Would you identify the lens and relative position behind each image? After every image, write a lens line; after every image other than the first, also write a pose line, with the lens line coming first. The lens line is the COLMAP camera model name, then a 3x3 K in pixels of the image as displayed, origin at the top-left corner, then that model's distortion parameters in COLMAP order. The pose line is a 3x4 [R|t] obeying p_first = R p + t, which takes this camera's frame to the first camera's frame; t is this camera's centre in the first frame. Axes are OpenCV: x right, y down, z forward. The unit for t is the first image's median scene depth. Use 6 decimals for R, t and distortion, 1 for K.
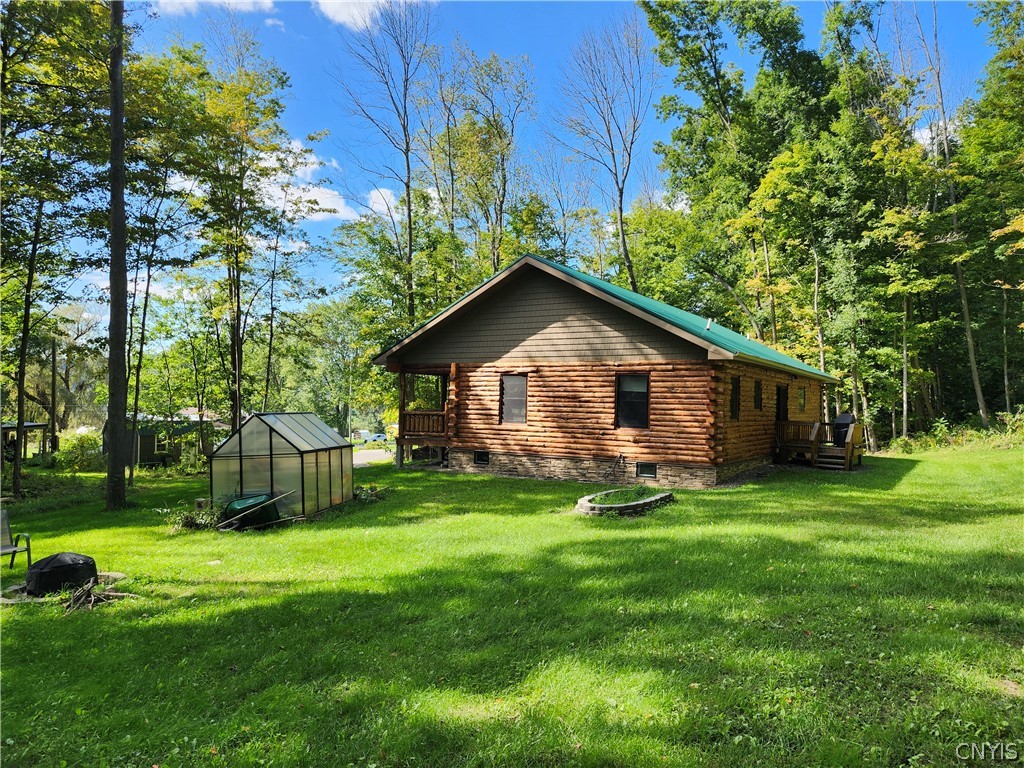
lens RADIAL K [[697.6, 0, 509.7], [0, 697.6, 388.8], [0, 0, 1]] dist [0.050281, -0.003909]
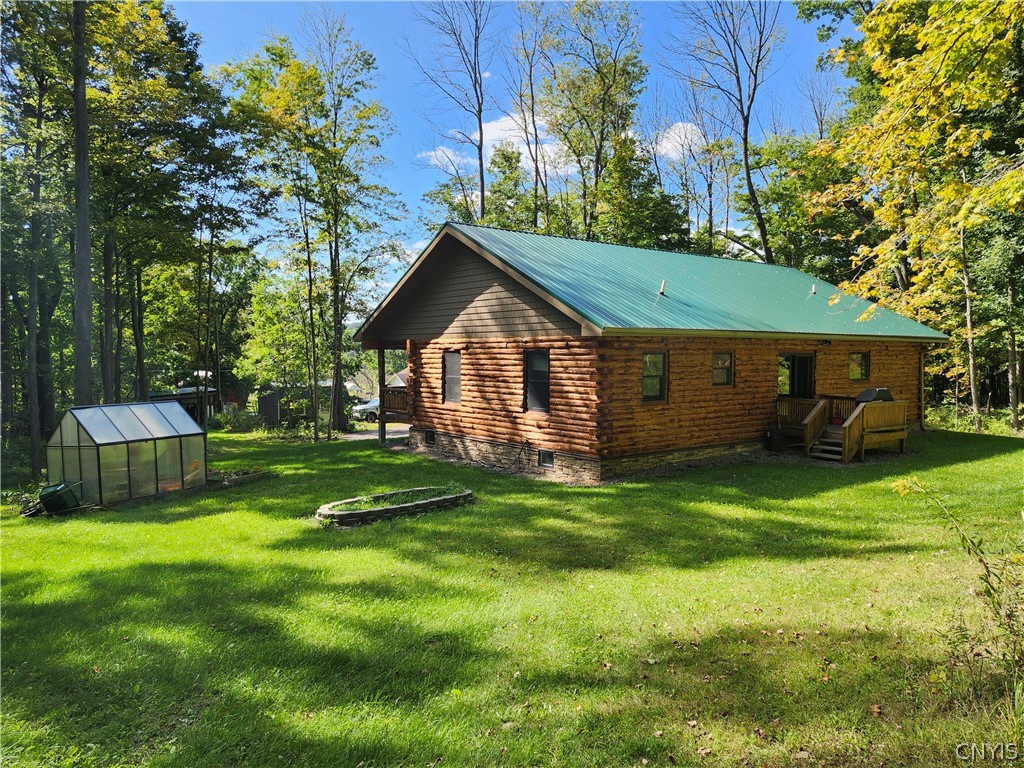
lens RADIAL K [[697.6, 0, 513.2], [0, 697.6, 383.4], [0, 0, 1]] dist [0.050281, -0.003909]
pose [[0.940725, -0.005939, -0.339119, 0.413573], [0.026648, 0.998050, 0.056442, -0.029103], [0.338123, -0.062133, 0.939049, 0.134546]]
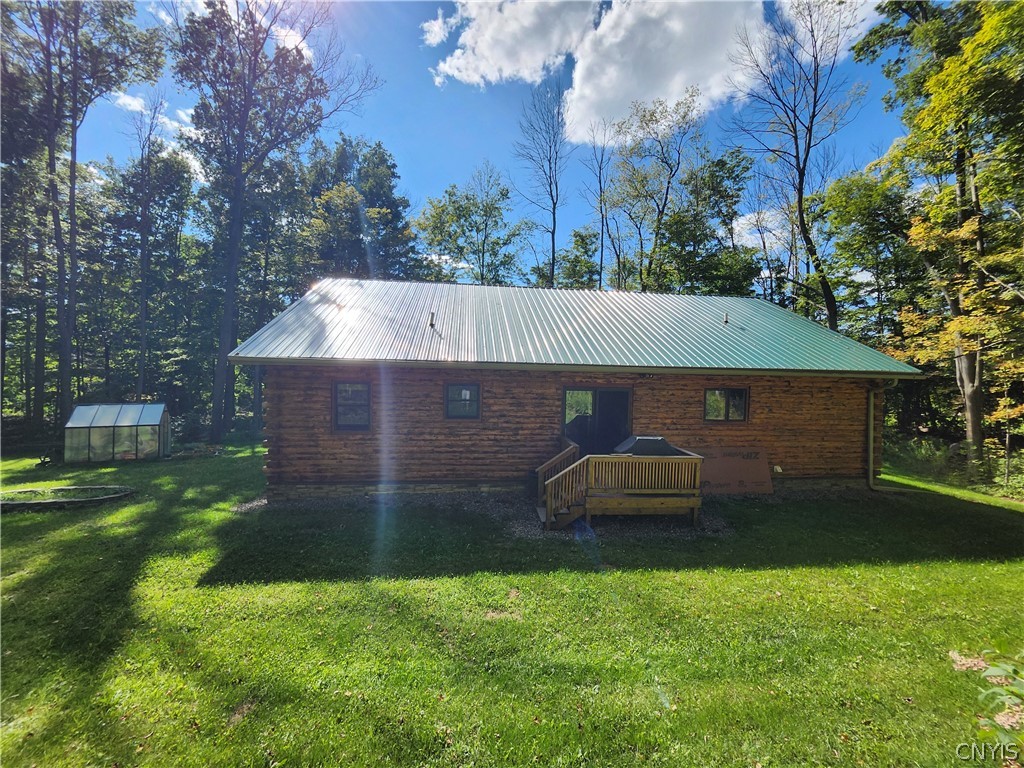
lens RADIAL K [[398.3, 0, 511.3], [0, 398.3, 384.3], [0, 0, 1]] dist [-0.001449, 0.000368]
pose [[0.632795, 0.012793, -0.774213, 0.754806], [0.009632, 0.999656, 0.024391, -0.021772], [0.774259, -0.022892, 0.632455, 0.778811]]
